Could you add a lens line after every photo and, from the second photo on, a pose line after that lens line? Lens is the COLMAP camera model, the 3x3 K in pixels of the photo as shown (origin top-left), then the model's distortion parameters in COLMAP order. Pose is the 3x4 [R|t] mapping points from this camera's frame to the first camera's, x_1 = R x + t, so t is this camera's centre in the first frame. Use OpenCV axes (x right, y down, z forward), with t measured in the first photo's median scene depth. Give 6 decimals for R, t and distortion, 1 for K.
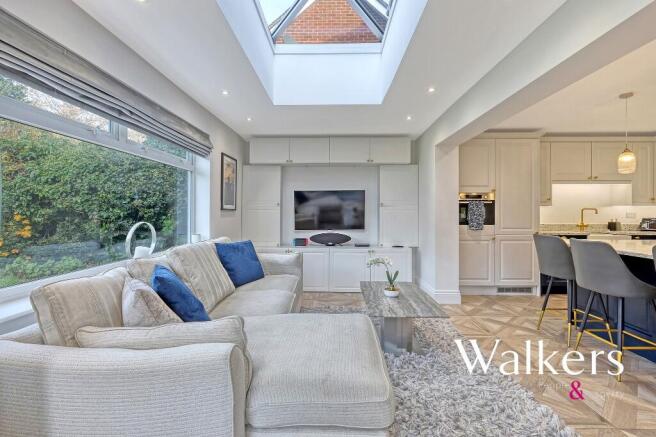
lens RADIAL K [[301.5, 0, 325.2], [0, 301.5, 215.2], [0, 0, 1]] dist [-0.000562, -0.003609]
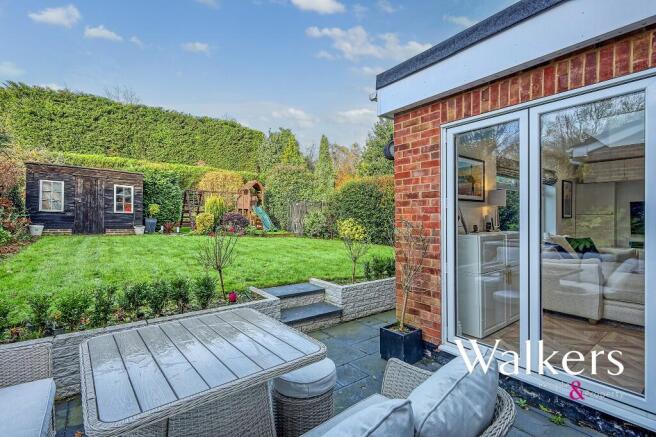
lens RADIAL K [[301.5, 0, 326.8], [0, 301.5, 221.6], [0, 0, 1]] dist [-0.000562, -0.003609]
pose [[0.624384, 0.011893, -0.781027, 0.085776], [-0.007647, 0.999929, 0.009113, -0.003970], [0.781080, 0.000283, 0.624431, -0.749301]]
